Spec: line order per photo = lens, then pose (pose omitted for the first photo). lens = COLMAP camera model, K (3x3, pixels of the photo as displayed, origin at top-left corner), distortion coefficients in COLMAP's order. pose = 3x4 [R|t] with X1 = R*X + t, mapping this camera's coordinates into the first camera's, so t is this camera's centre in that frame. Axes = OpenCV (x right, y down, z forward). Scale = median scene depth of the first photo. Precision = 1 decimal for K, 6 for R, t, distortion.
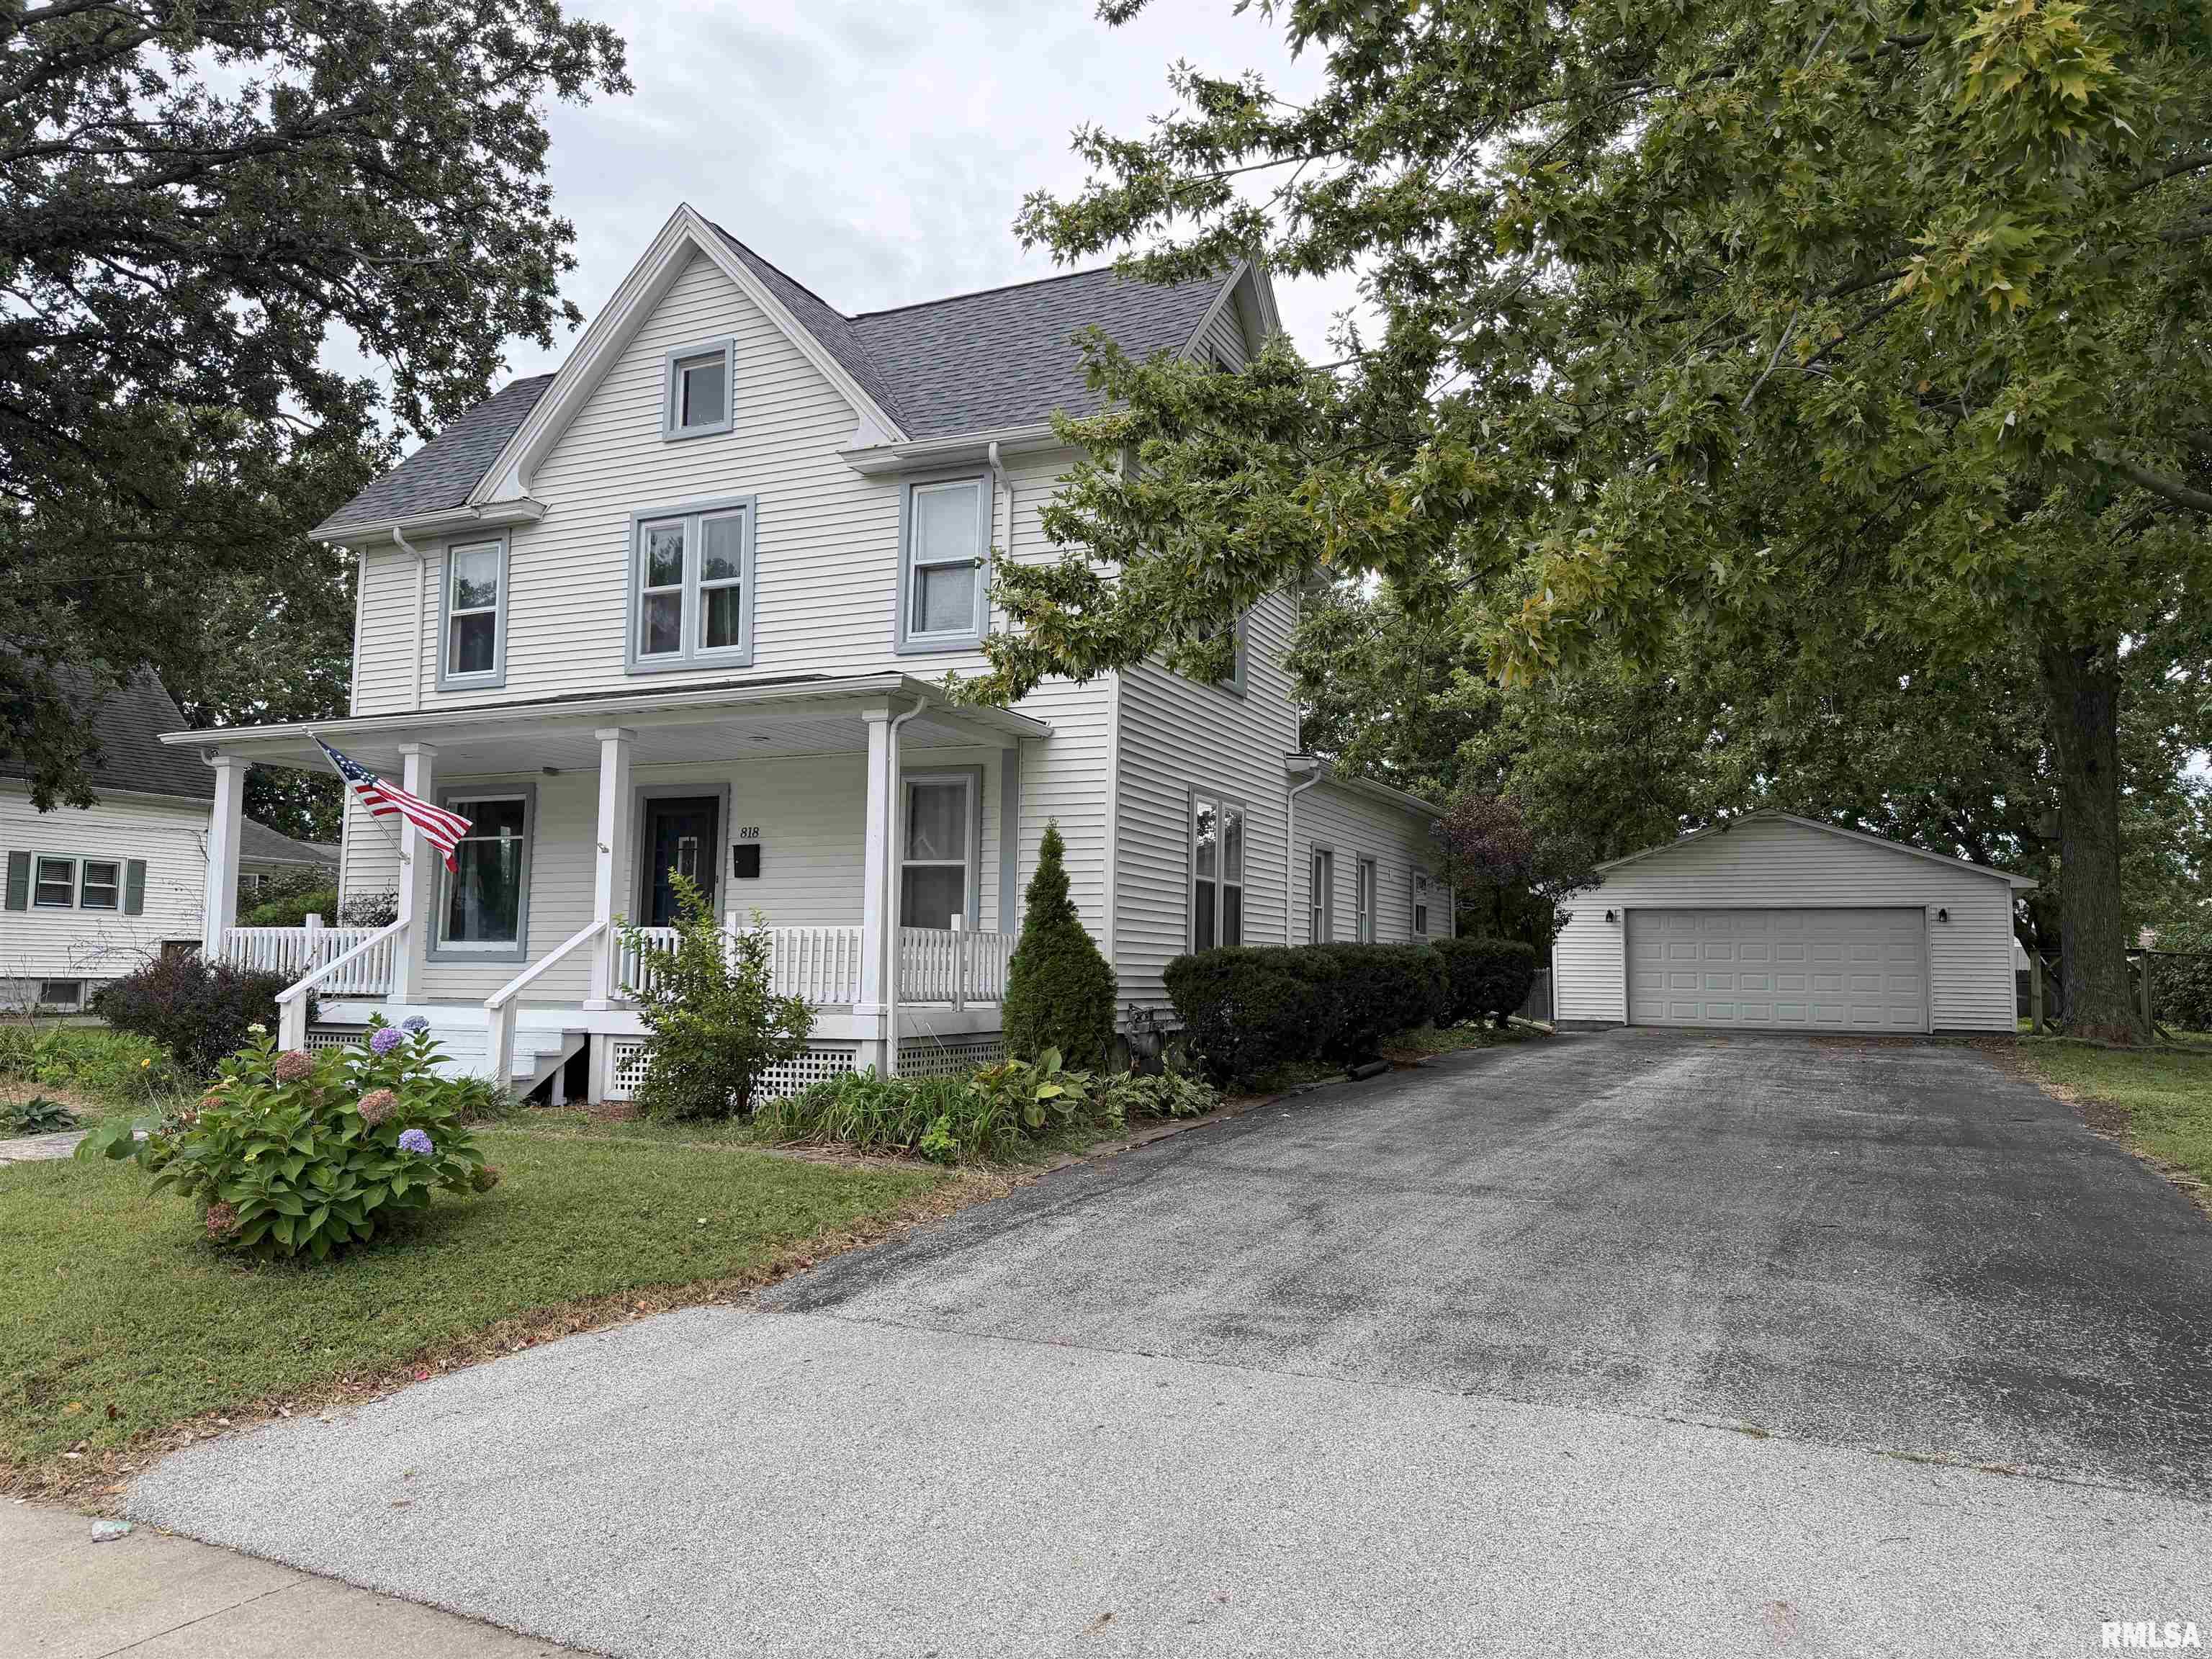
lens RADIAL K [[1573.9, 0, 1106.0], [0, 1573.9, 829.5], [0, 0, 1]] dist [0.002384, -0.000670]
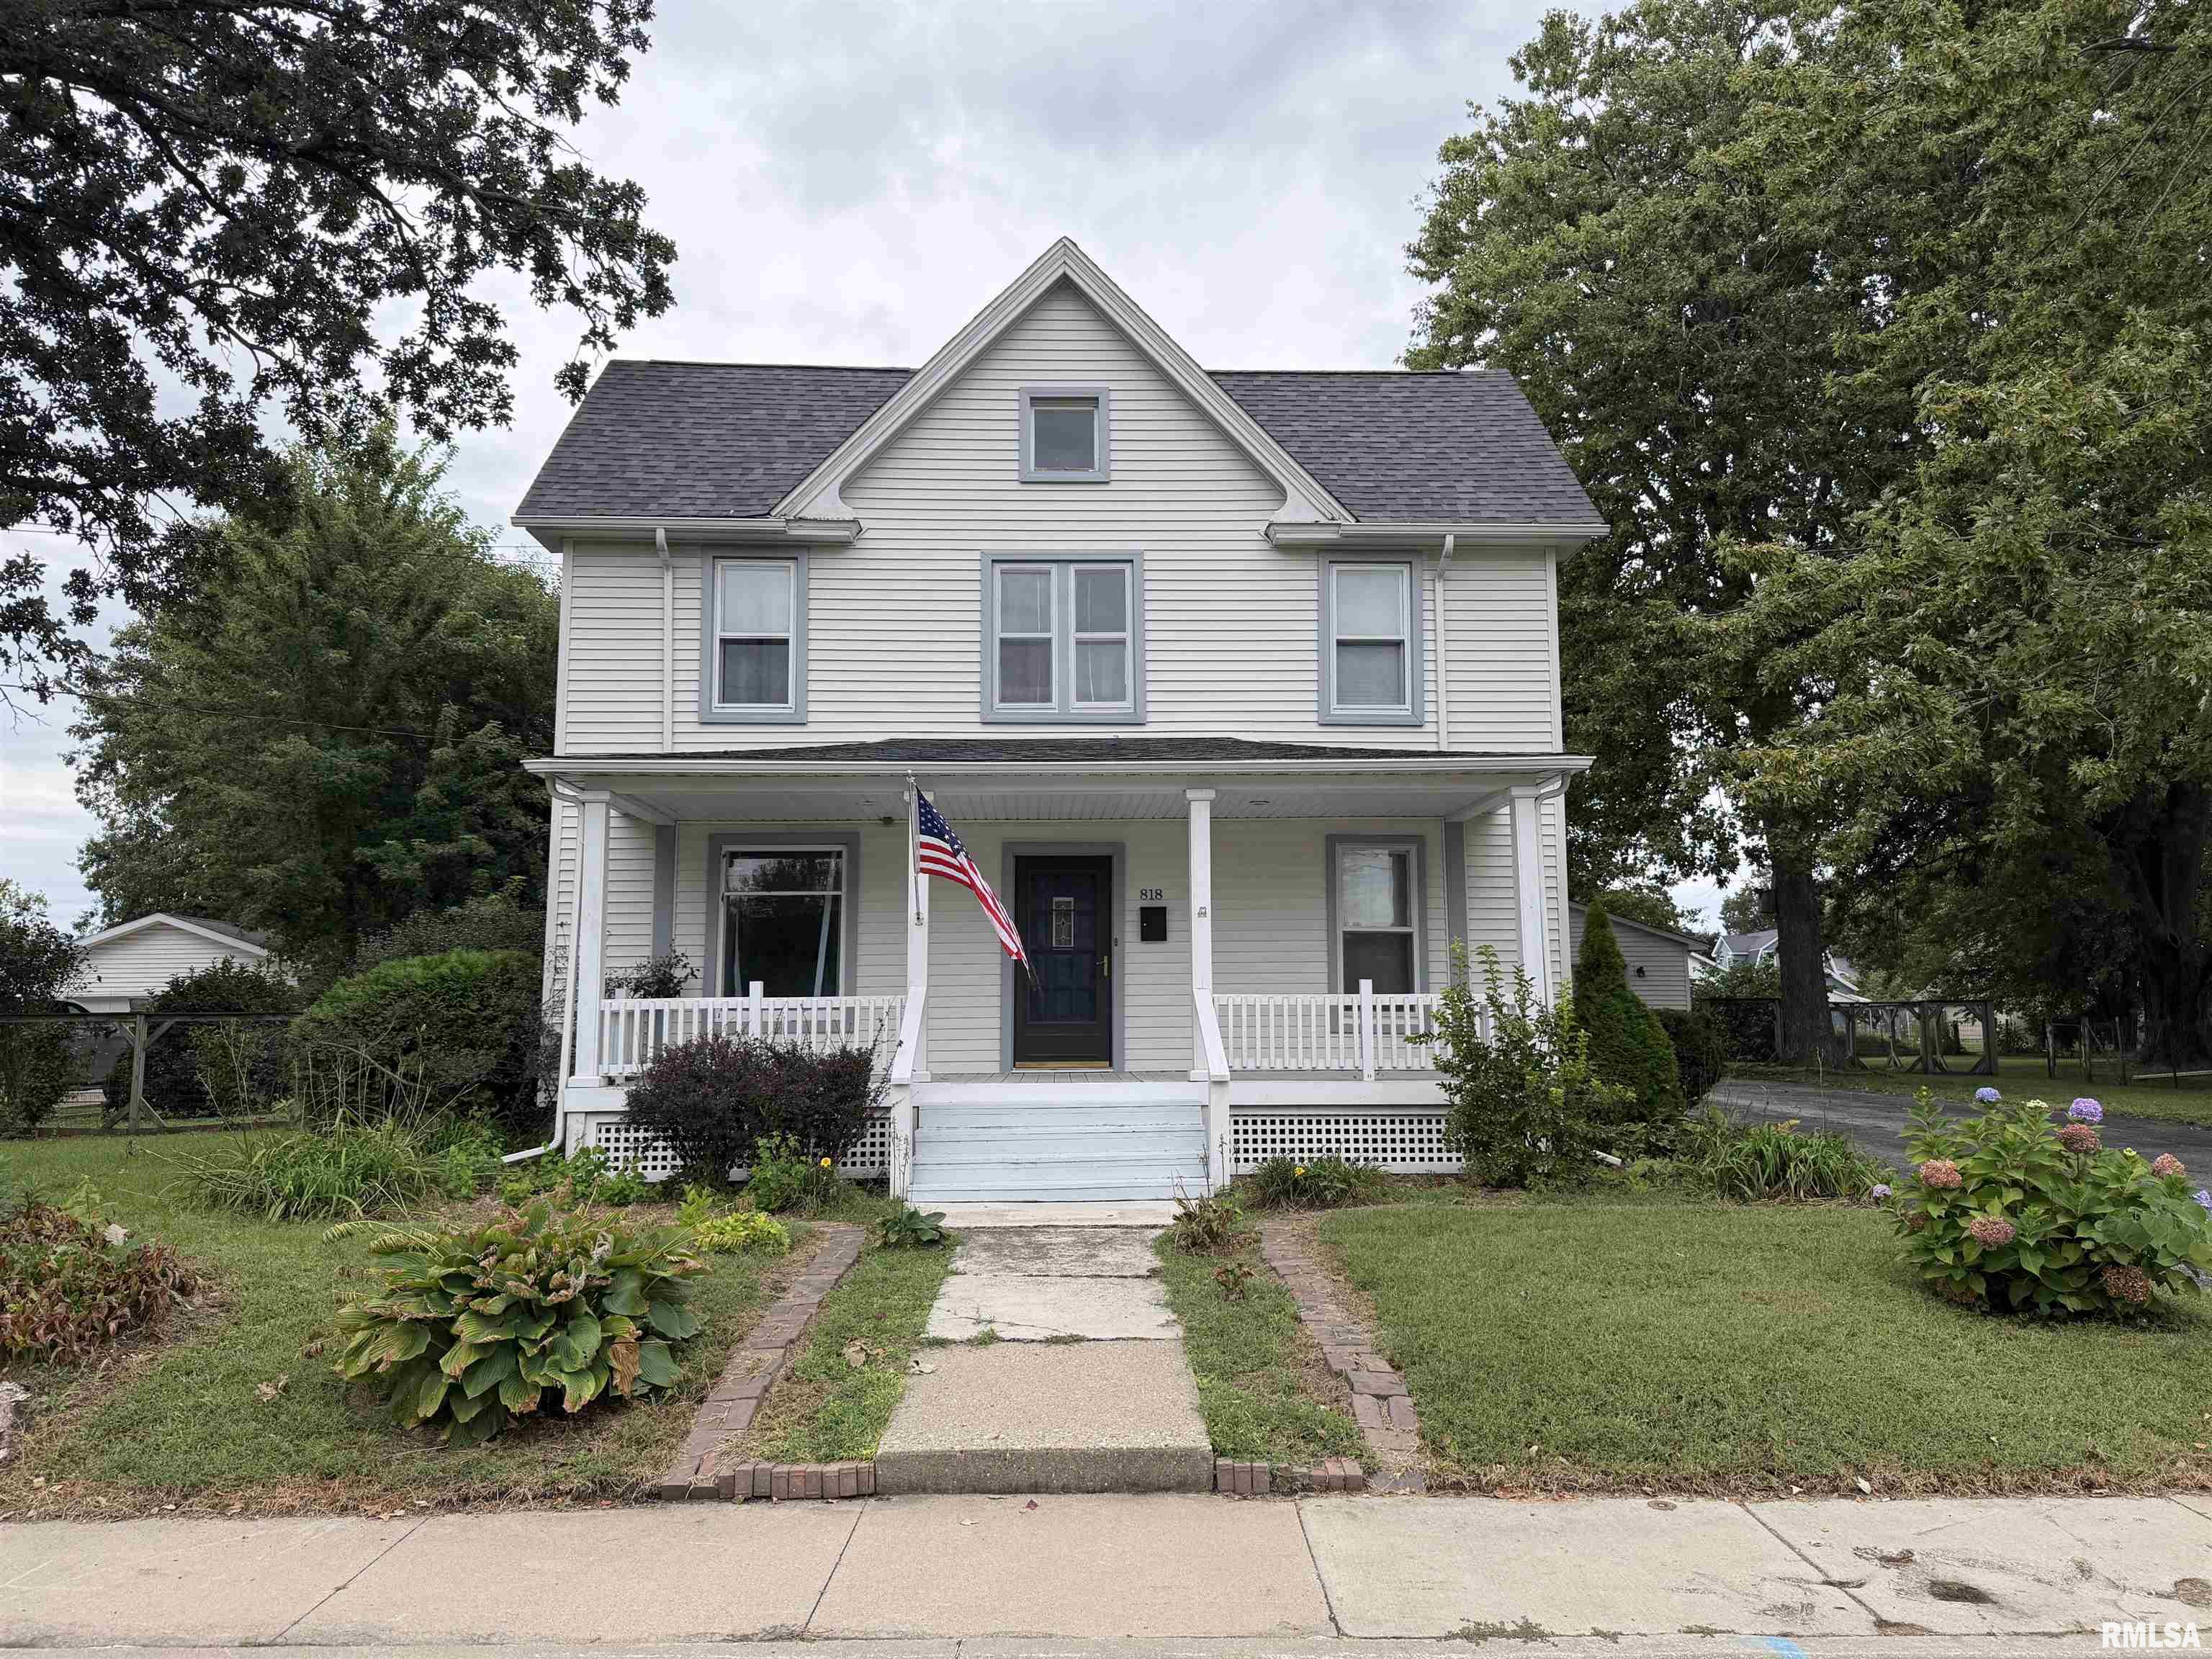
lens RADIAL K [[1538.7, 0, 1106.0], [0, 1538.7, 829.5], [0, 0, 1]] dist [0.141764, -0.000028]
pose [[0.903631, 0.038771, 0.426553, -0.634124], [-0.025537, 0.999000, -0.036704, -0.002108], [-0.427550, 0.022274, 0.903717, 0.134384]]
